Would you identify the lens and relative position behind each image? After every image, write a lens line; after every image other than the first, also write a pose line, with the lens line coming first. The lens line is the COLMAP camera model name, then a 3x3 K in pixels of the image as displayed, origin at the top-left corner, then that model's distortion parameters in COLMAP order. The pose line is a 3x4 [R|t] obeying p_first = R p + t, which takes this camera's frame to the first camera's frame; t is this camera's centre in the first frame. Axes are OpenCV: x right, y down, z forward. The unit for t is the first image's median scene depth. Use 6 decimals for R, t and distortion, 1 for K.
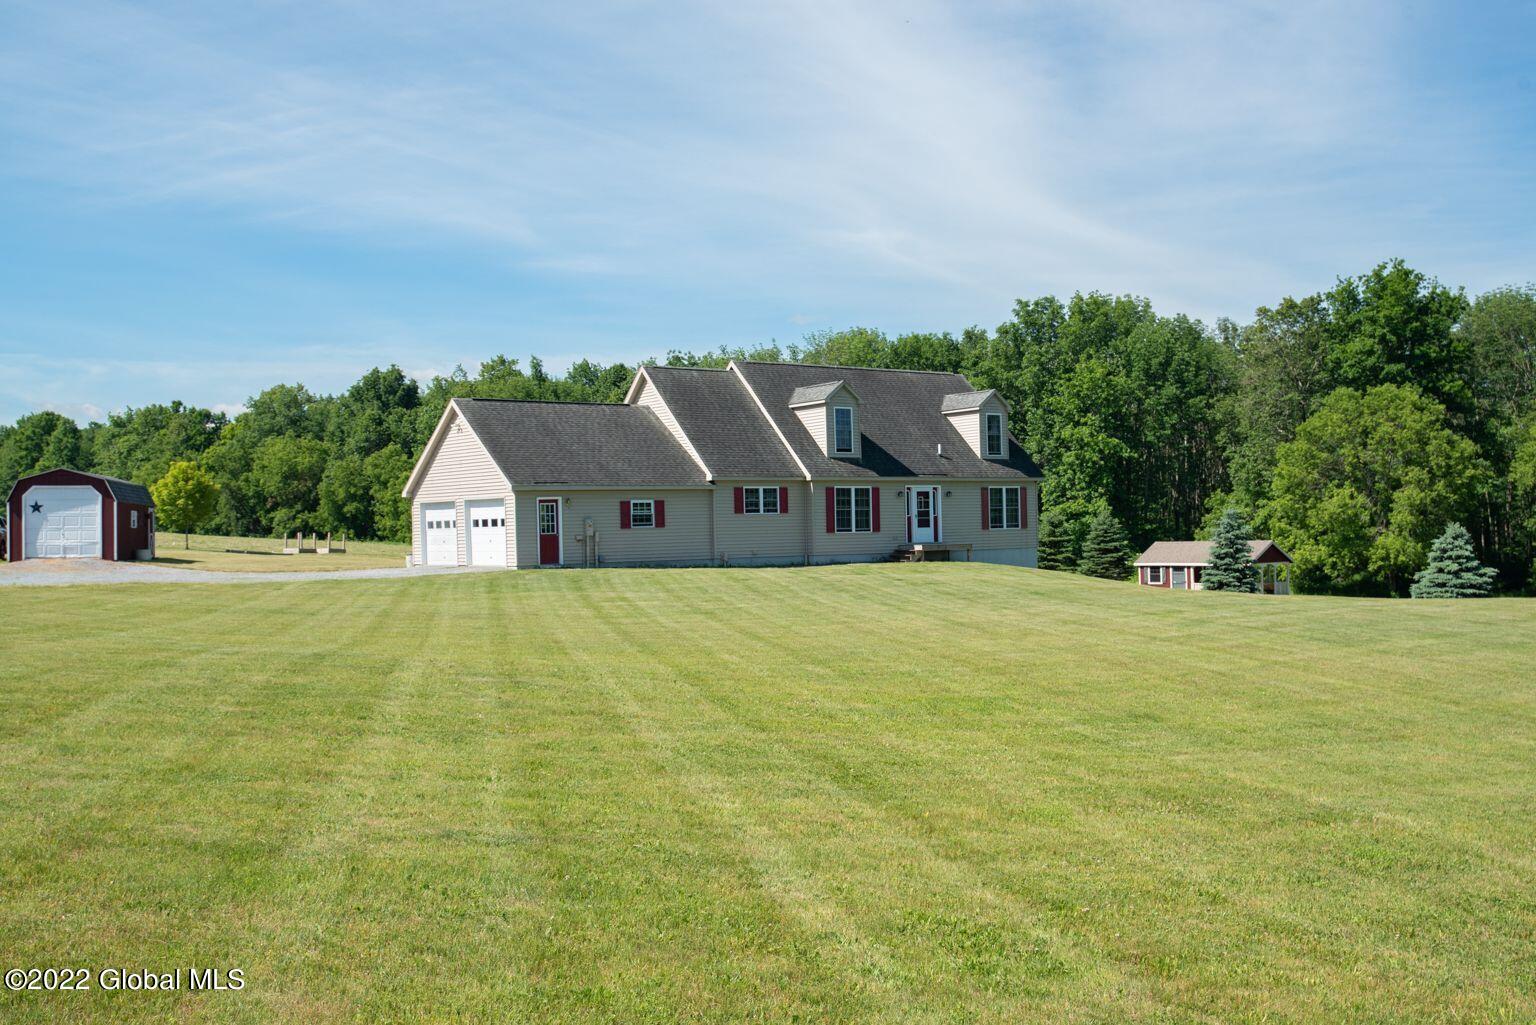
lens RADIAL K [[1310.5, 0, 768.0], [0, 1310.5, 512.5], [0, 0, 1]] dist [-0.059279, 0.017030]
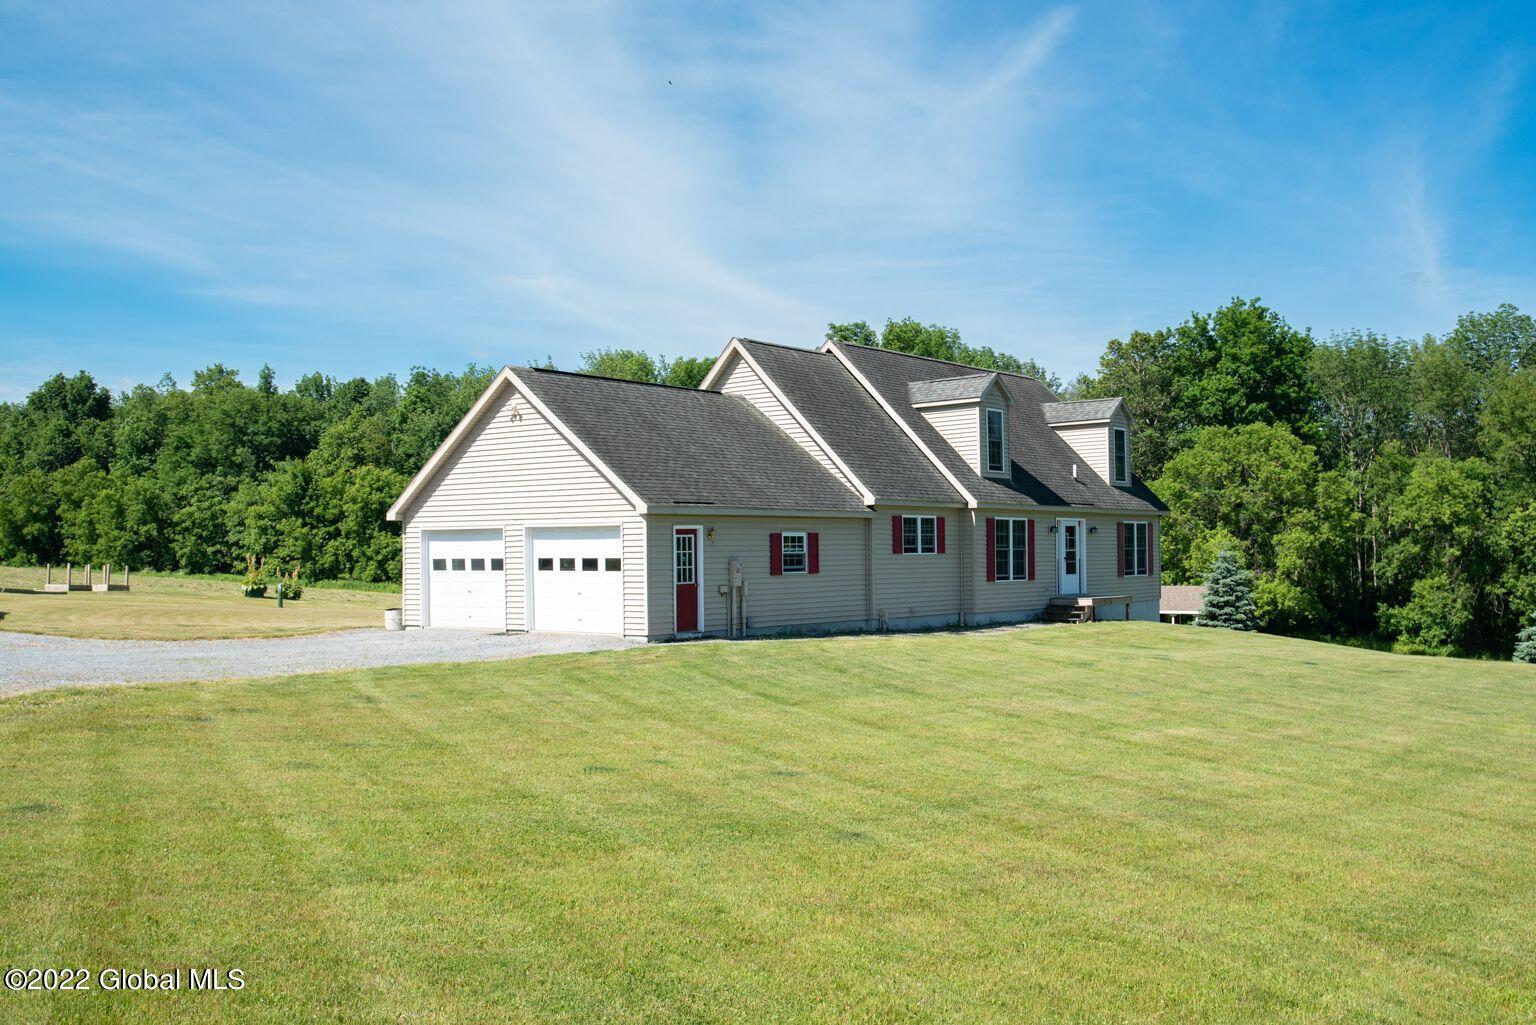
lens RADIAL K [[1310.5, 0, 768.0], [0, 1310.5, 512.5], [0, 0, 1]] dist [-0.059279, 0.017030]
pose [[0.975082, 0.021420, 0.220809, -0.145362], [-0.016088, 0.999535, -0.025918, -0.001174], [-0.221261, 0.021720, 0.974973, 0.204586]]
